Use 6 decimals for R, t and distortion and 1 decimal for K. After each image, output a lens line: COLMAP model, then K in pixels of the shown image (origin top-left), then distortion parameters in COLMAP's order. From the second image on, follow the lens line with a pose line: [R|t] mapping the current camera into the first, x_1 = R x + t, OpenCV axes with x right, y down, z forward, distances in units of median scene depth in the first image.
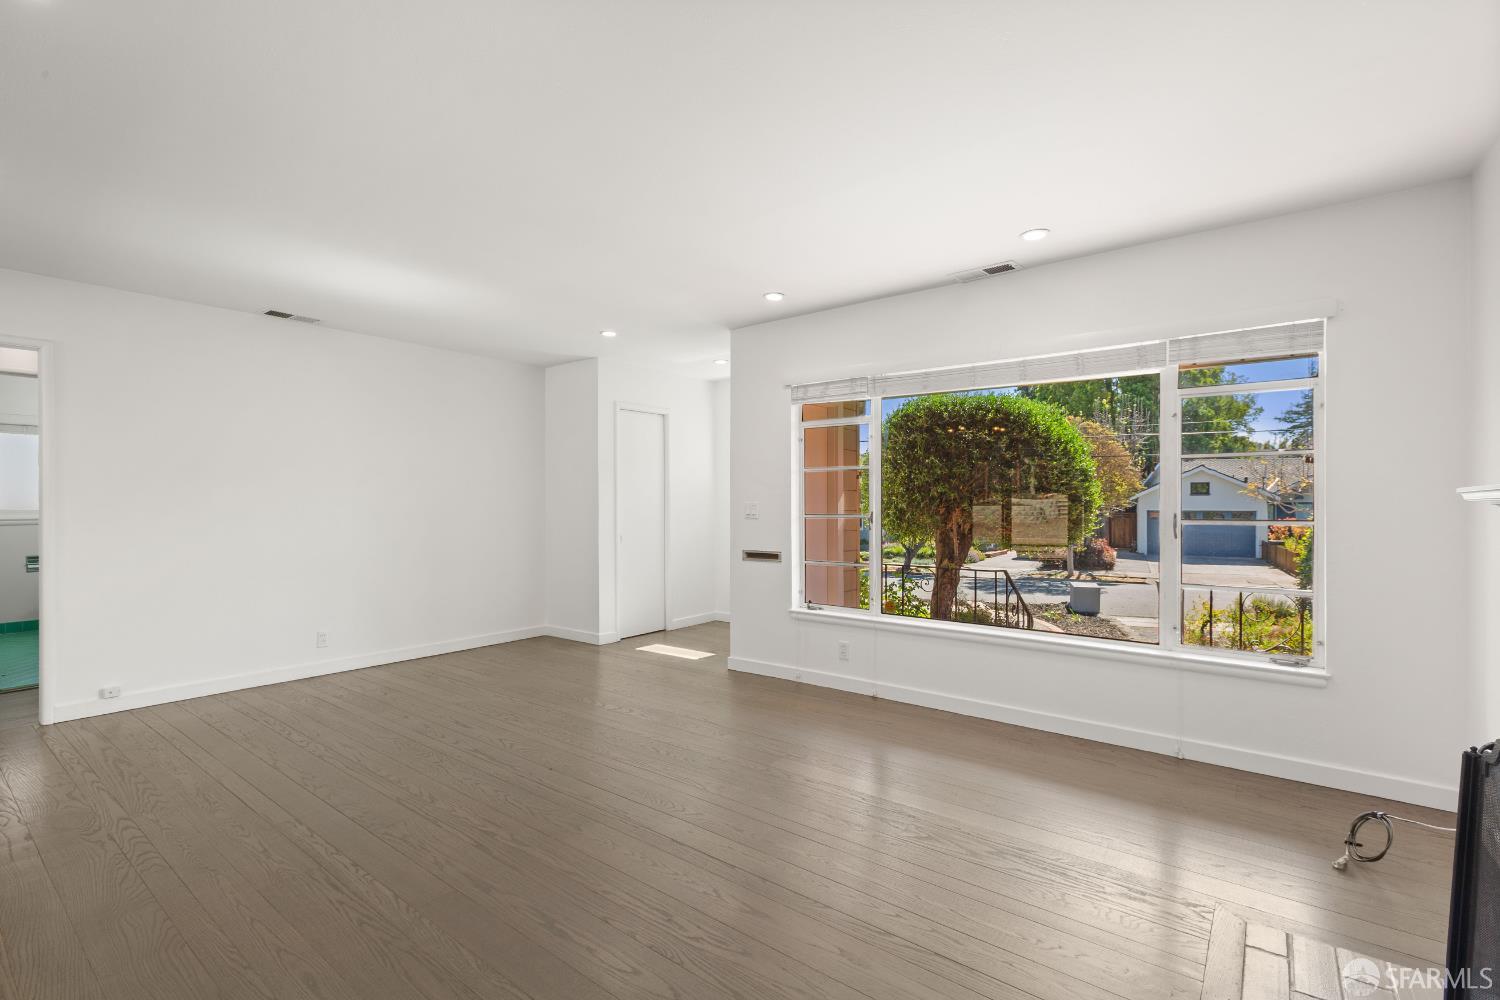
lens RADIAL K [[687.1, 0, 751.8], [0, 687.1, 506.2], [0, 0, 1]] dist [0.000071, -0.000404]
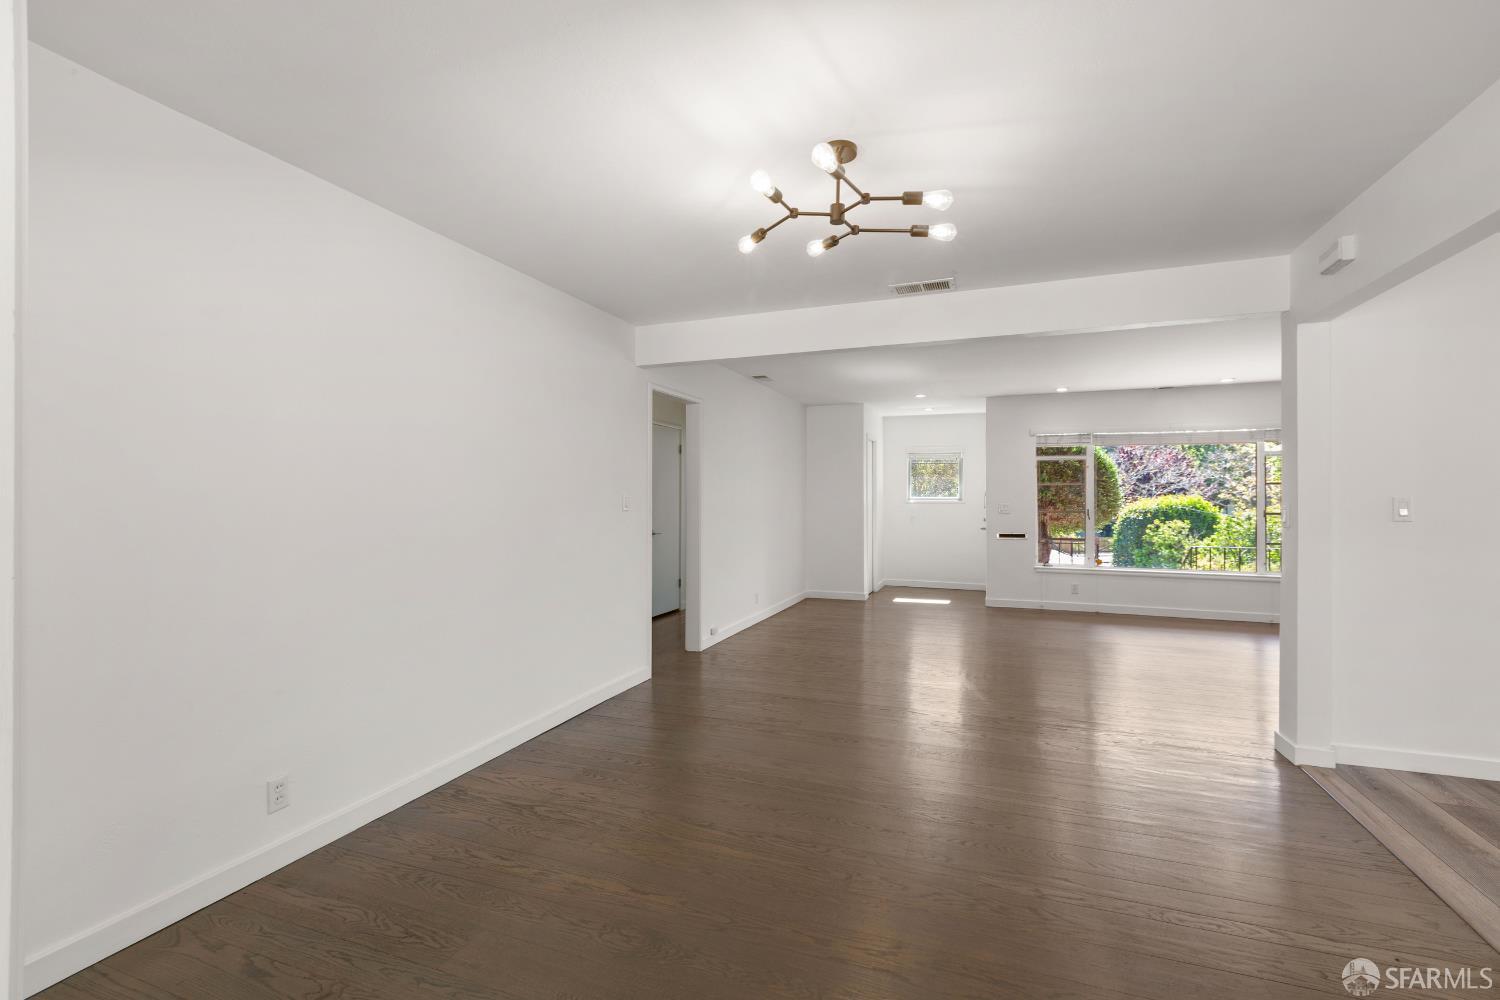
lens RADIAL K [[666.5, 0, 746.3], [0, 666.5, 498.1], [0, 0, 1]] dist [-0.000400, 0.000021]
pose [[0.954632, 0.002545, 0.297776, -1.188511], [-0.000271, 0.999970, -0.007678, -0.007716], [-0.297787, 0.007249, 0.954605, -0.384965]]
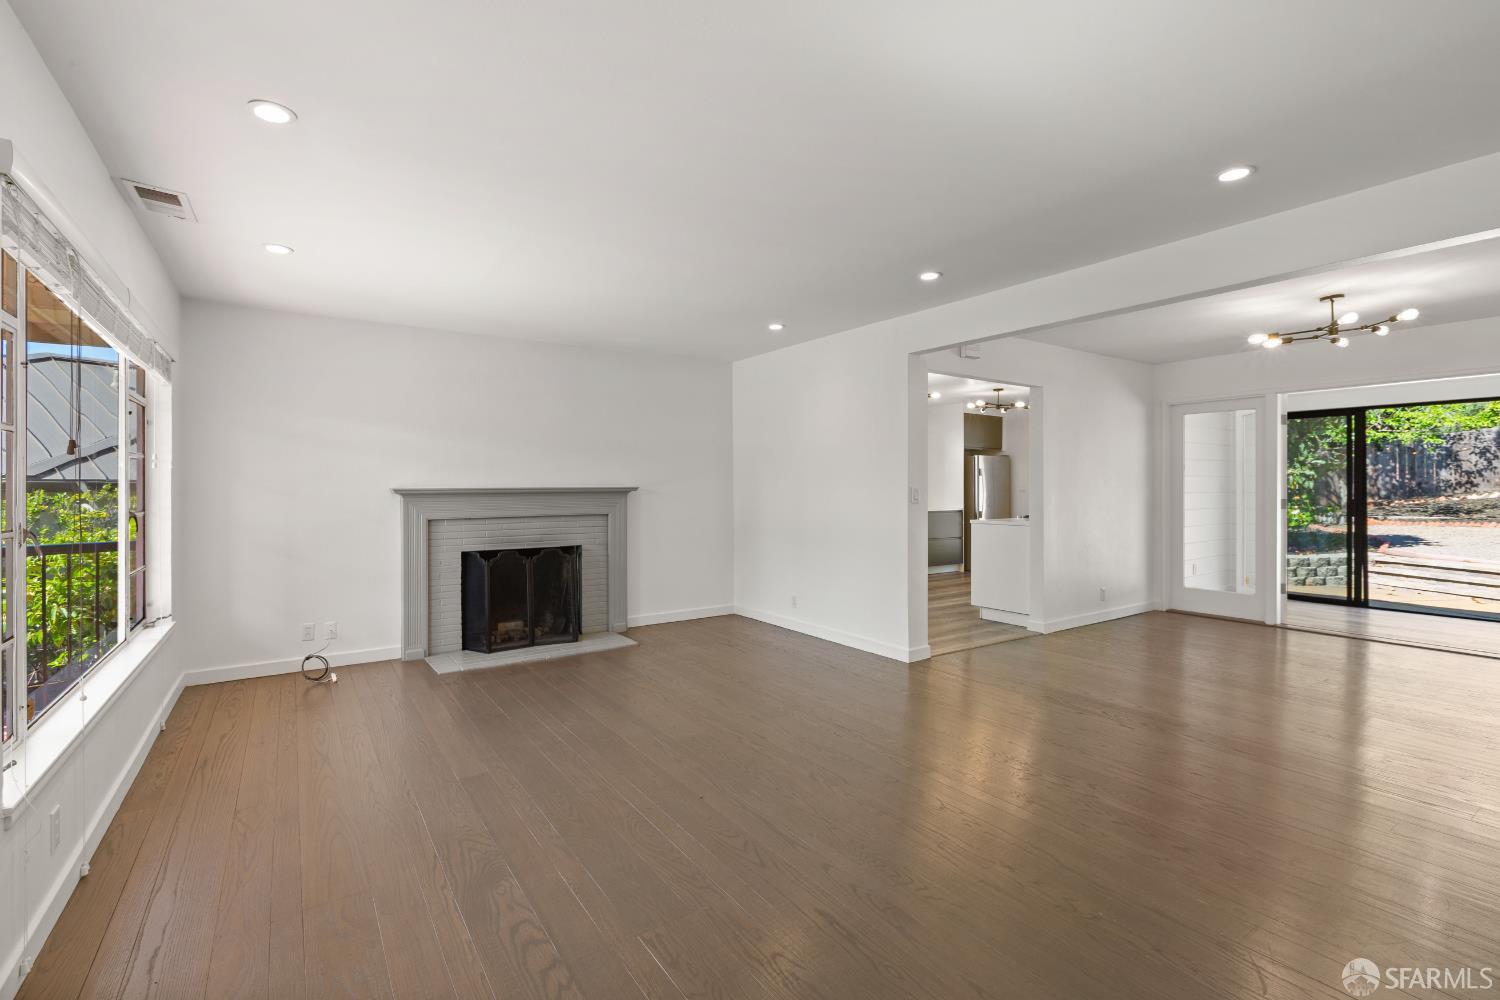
lens RADIAL K [[671.3, 0, 742.1], [0, 671.3, 483.2], [0, 0, 1]] dist [0.001969, 0.000168]
pose [[-0.950487, 0.002903, 0.310751, -0.440061], [0.005324, 0.999962, 0.006944, -0.019920], [-0.310719, 0.008254, -0.950466, 1.295852]]
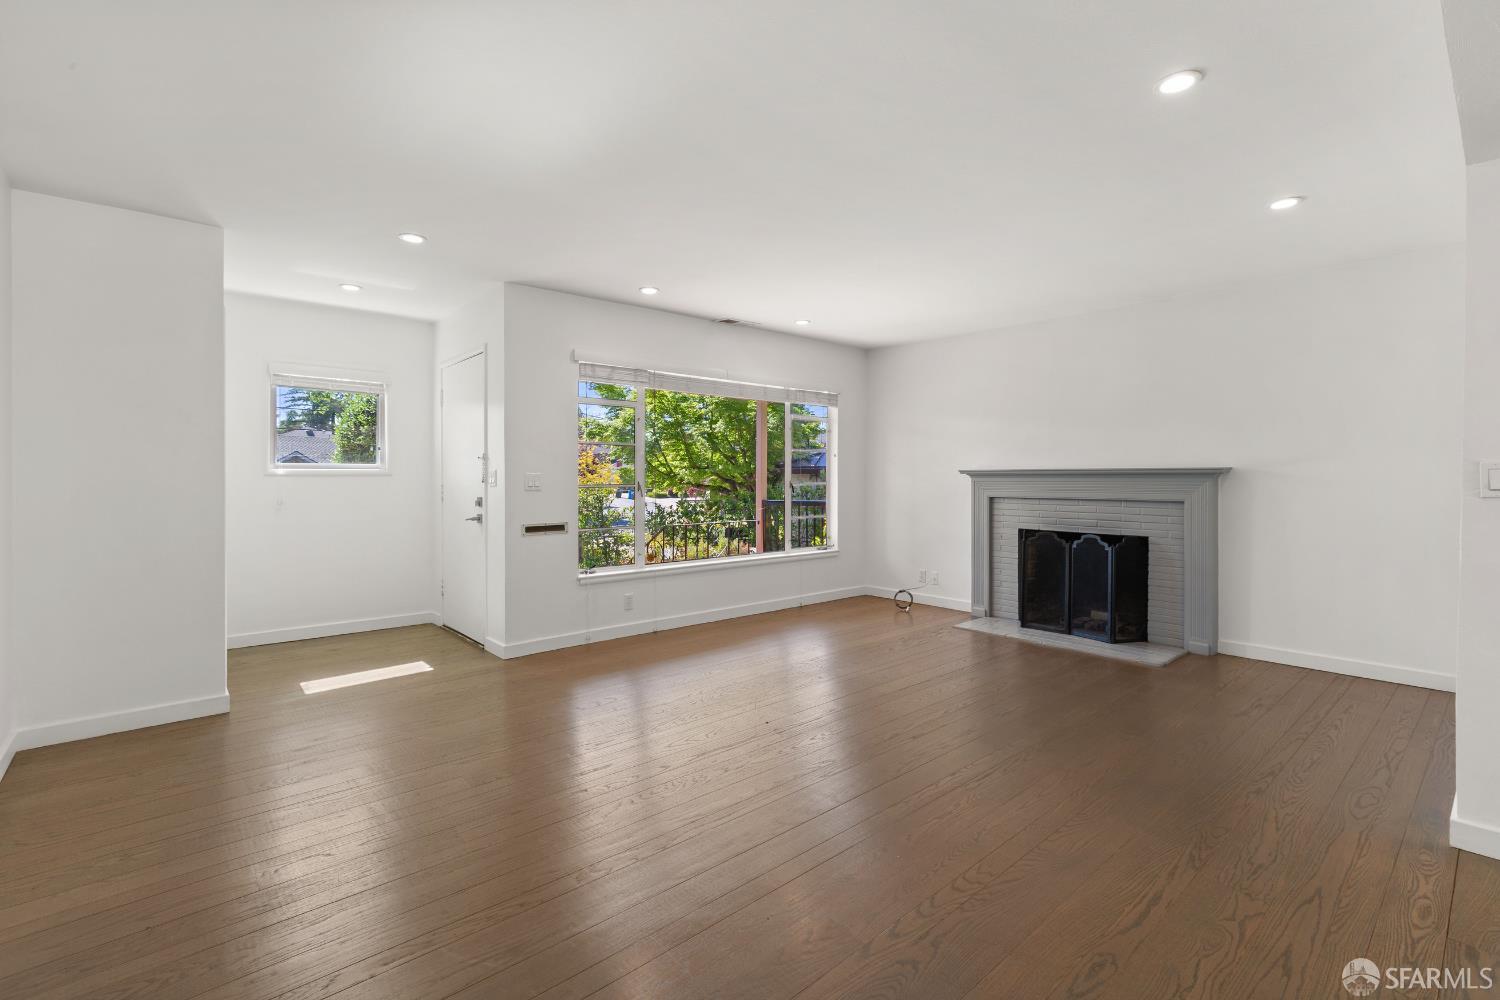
lens RADIAL K [[671.6, 0, 749.8], [0, 671.6, 462.2], [0, 0, 1]] dist [0.000434, 0.000068]
pose [[0.184771, 0.020496, 0.982568, -0.948134], [0.011247, 0.999673, -0.022968, 0.003841], [-0.982717, 0.015295, 0.184480, 0.594652]]
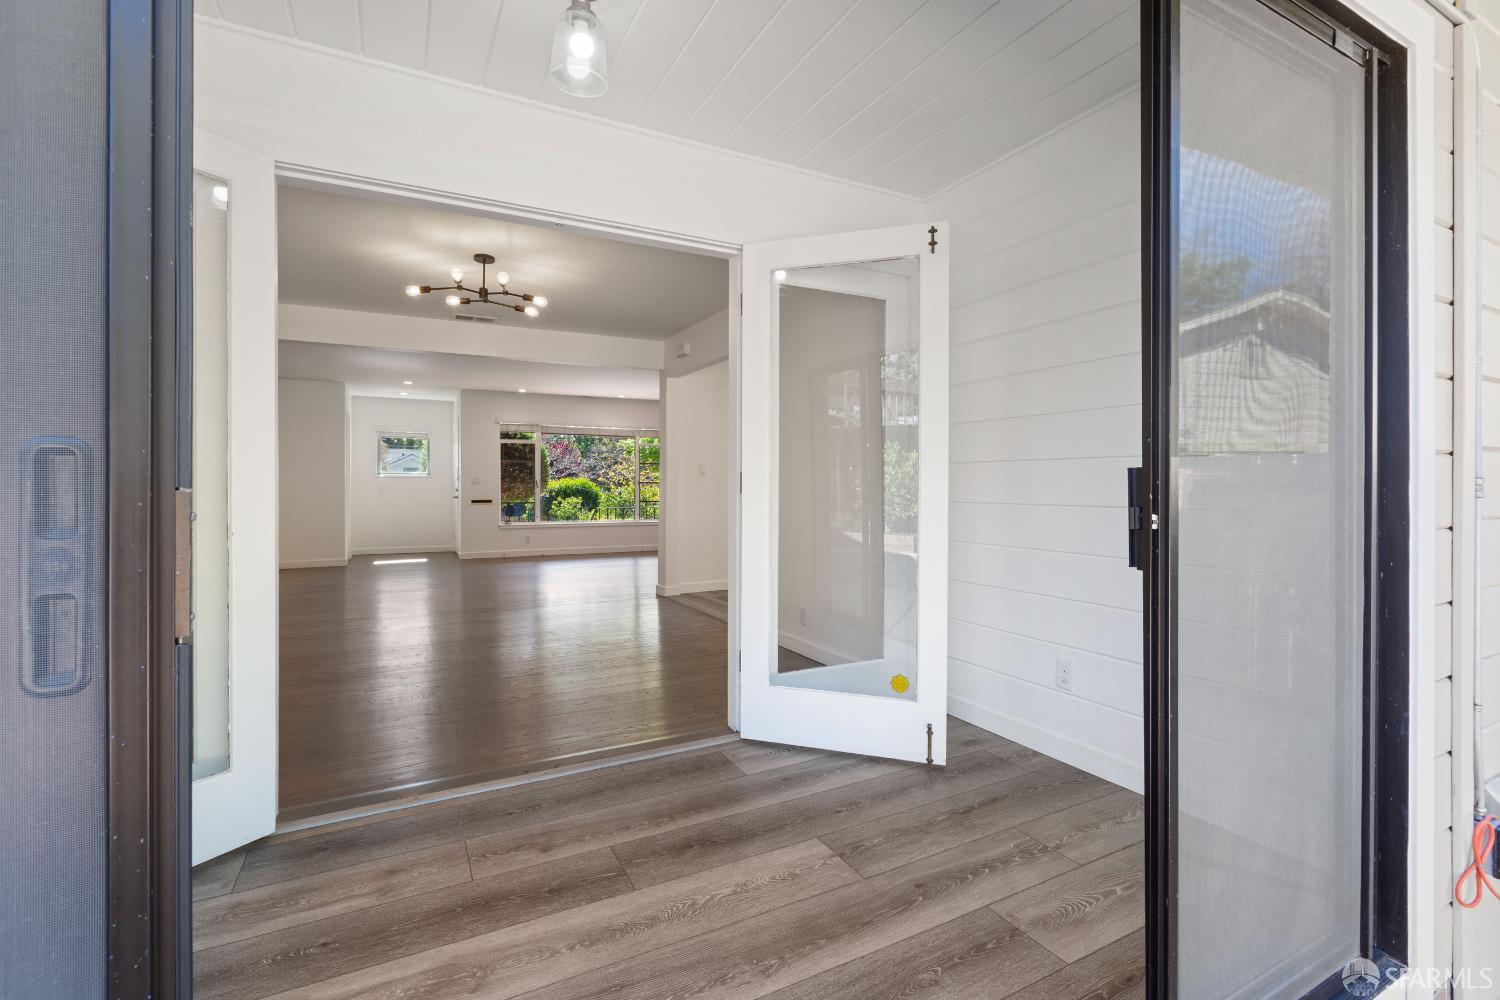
lens RADIAL K [[671.3, 0, 742.1], [0, 671.3, 483.2], [0, 0, 1]] dist [0.001969, 0.000168]
pose [[0.412997, 0.003208, 0.910727, -1.677181], [0.010075, 0.999917, -0.008091, 0.045399], [-0.910676, 0.012517, 0.412931, -0.631126]]
